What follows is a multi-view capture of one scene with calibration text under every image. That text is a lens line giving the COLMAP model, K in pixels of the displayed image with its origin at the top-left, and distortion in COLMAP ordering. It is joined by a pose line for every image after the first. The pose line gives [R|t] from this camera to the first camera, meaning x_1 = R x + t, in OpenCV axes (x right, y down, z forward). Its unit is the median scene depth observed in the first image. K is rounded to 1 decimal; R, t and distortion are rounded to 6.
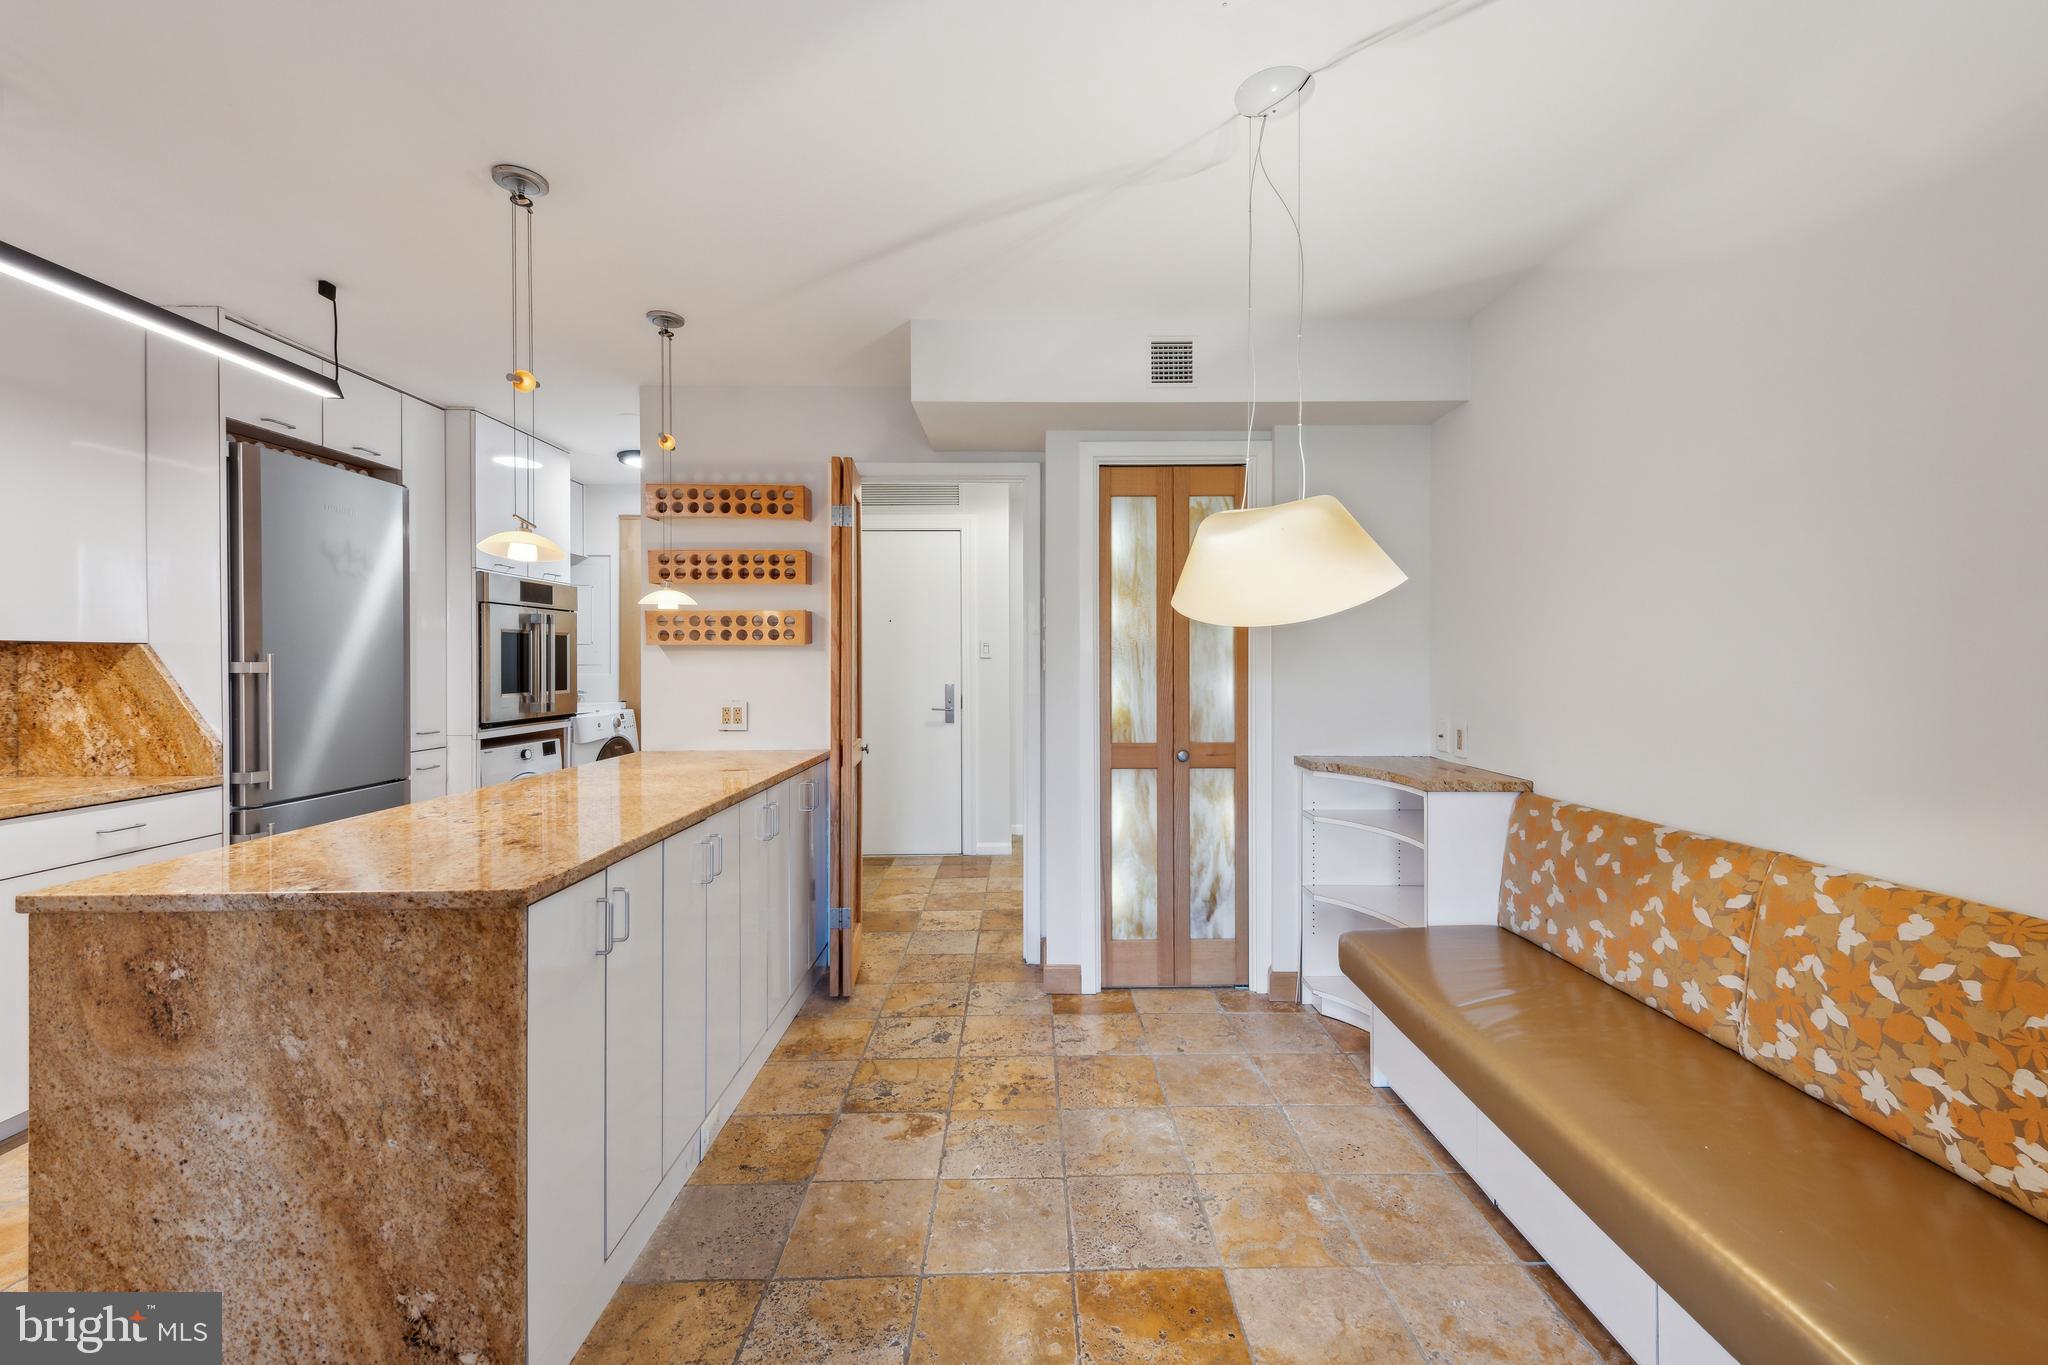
lens RADIAL K [[865.5, 0, 1035.3], [0, 865.5, 668.2], [0, 0, 1]] dist [0.024694, 0.001497]
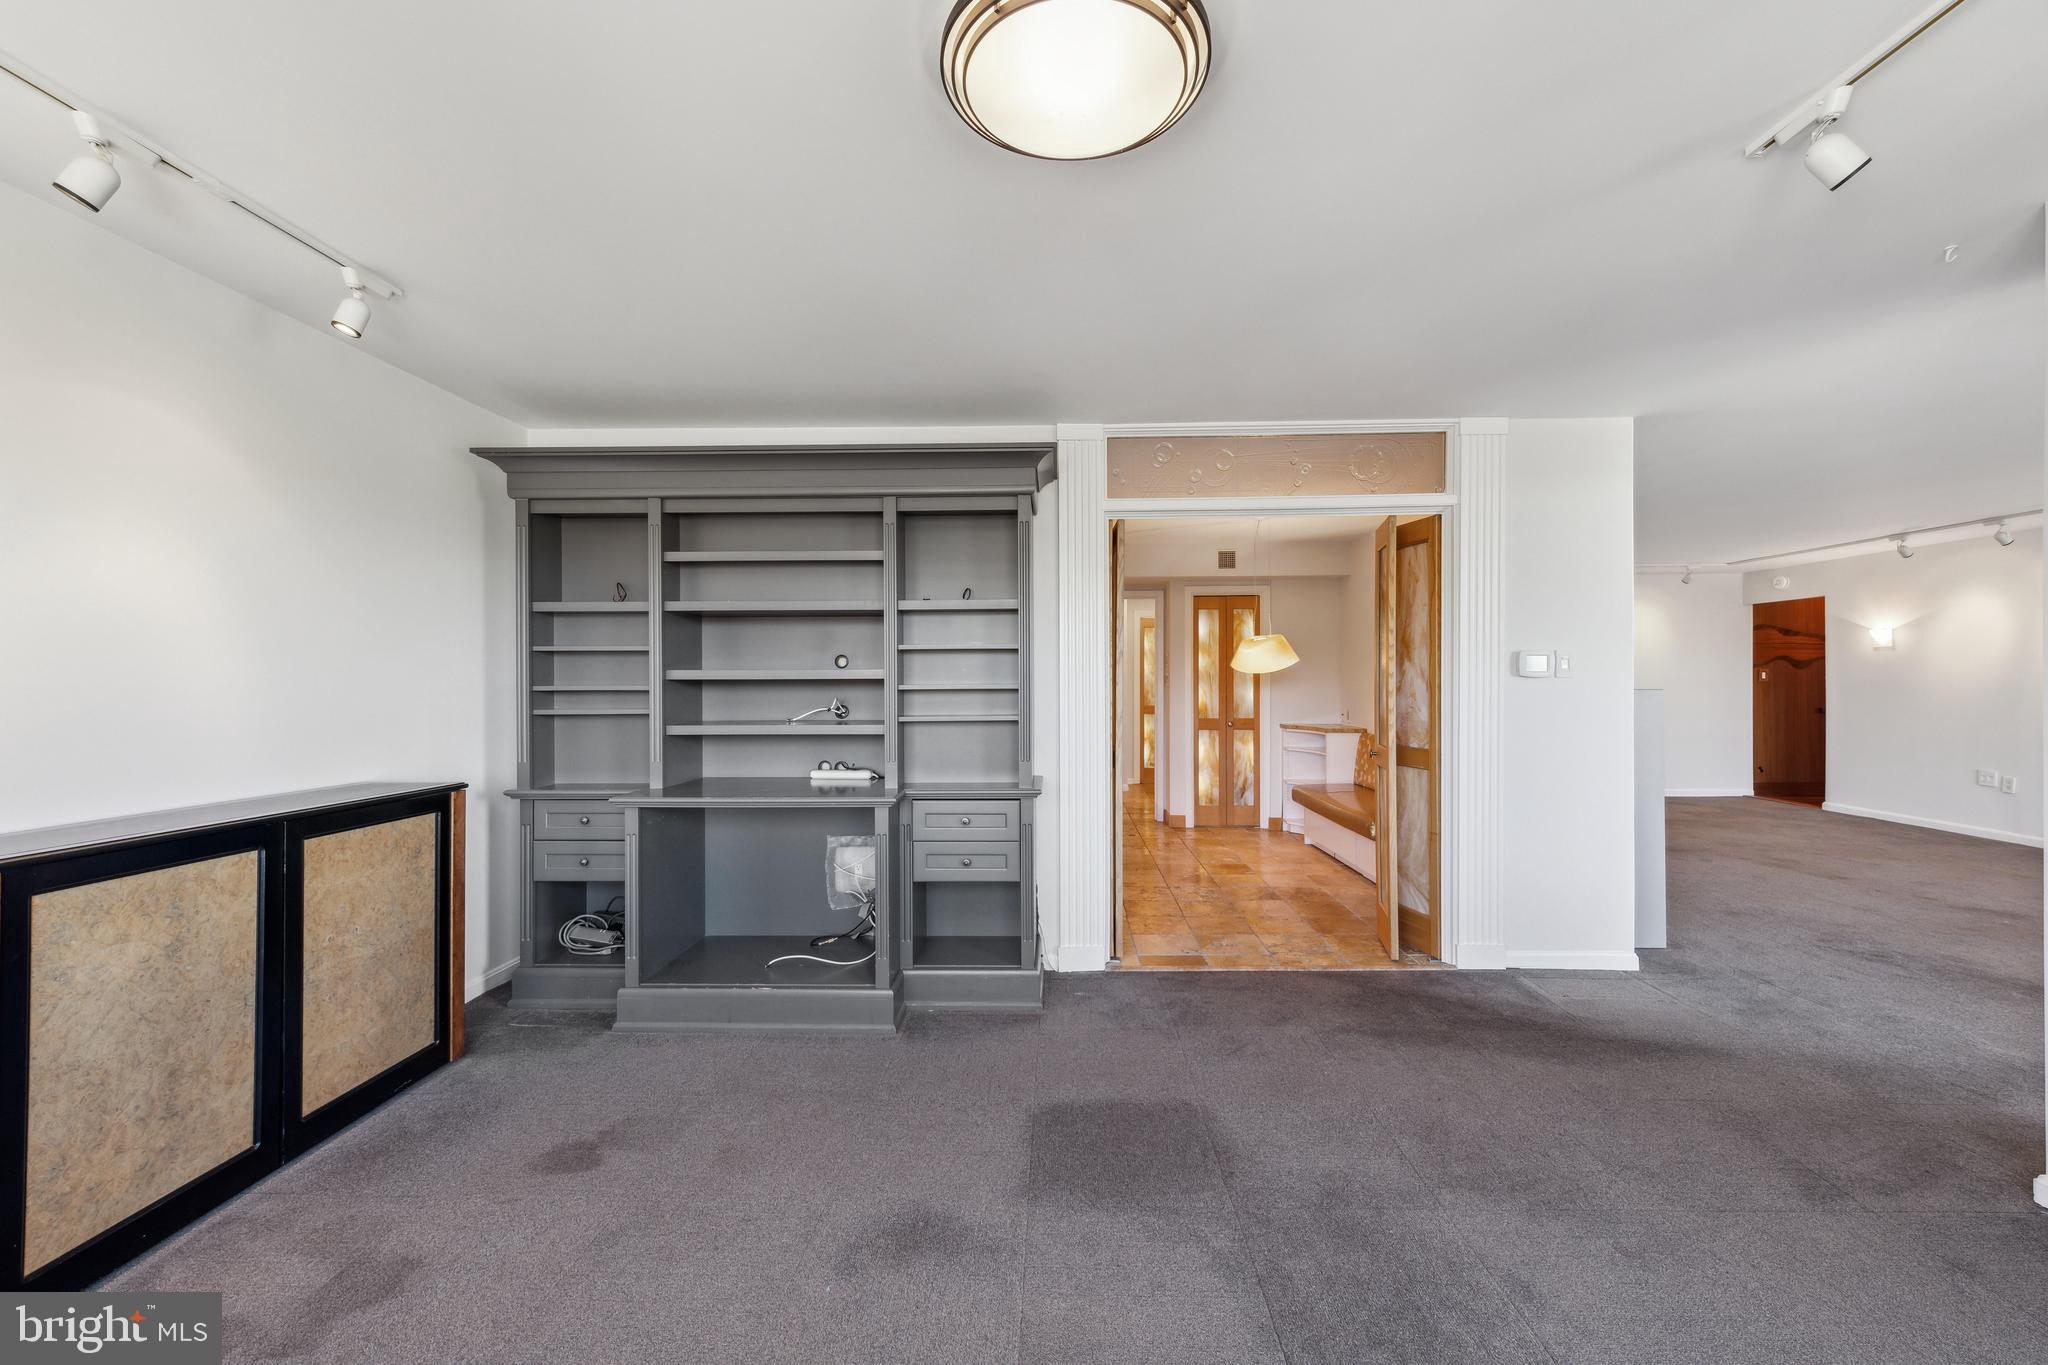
lens RADIAL K [[865.5, 0, 1022.3], [0, 865.5, 681.3], [0, 0, 1]] dist [0.024694, 0.001497]
pose [[0.998853, 0.000837, -0.047884, -0.265831], [-0.000934, 0.999998, -0.001989, -0.005703], [0.047883, 0.002031, 0.998851, -1.292736]]
